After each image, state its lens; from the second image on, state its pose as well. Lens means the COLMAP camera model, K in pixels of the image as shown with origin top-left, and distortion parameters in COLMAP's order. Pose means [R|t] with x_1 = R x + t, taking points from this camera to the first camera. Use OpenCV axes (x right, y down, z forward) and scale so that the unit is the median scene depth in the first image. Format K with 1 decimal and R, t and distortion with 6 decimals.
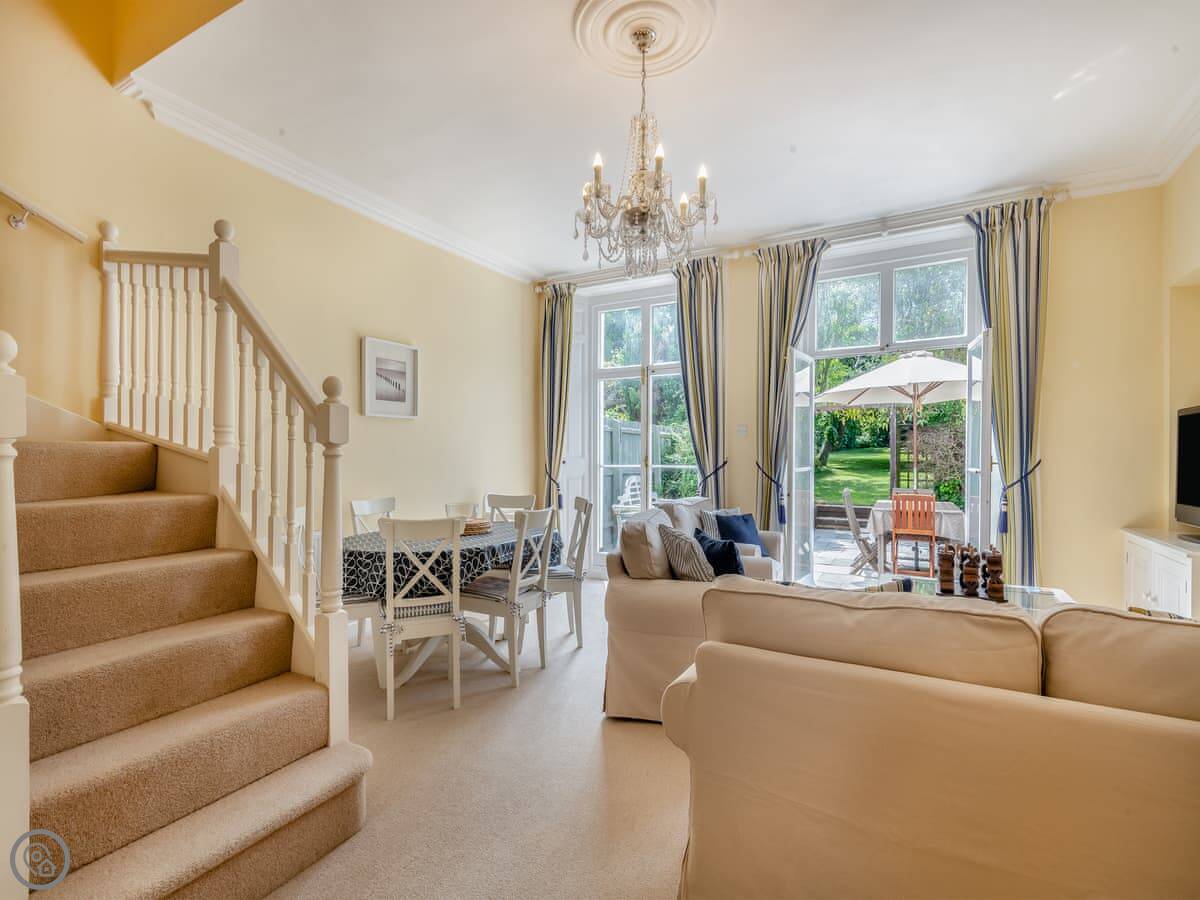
lens RADIAL K [[561.7, 0, 600.0], [0, 561.7, 450.0], [0, 0, 1]] dist [-0.002701, -0.000815]
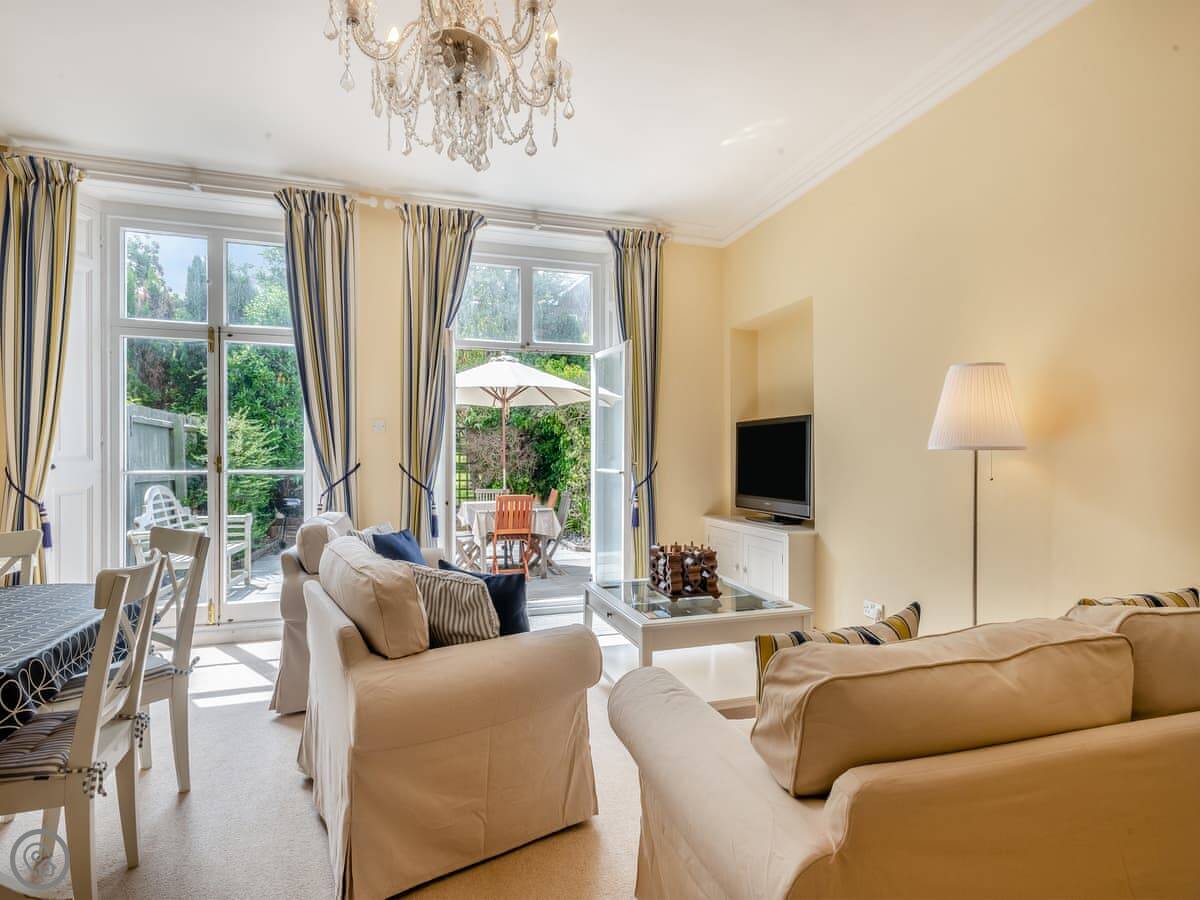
lens RADIAL K [[577.7, 0, 599.9], [0, 577.7, 455.3], [0, 0, 1]] dist [0.002197, 0.000231]
pose [[0.698948, 0.004244, 0.715160, -0.117982], [-0.009796, 0.999945, 0.003641, 0.002251], [-0.715106, -0.009551, 0.698951, 0.206821]]
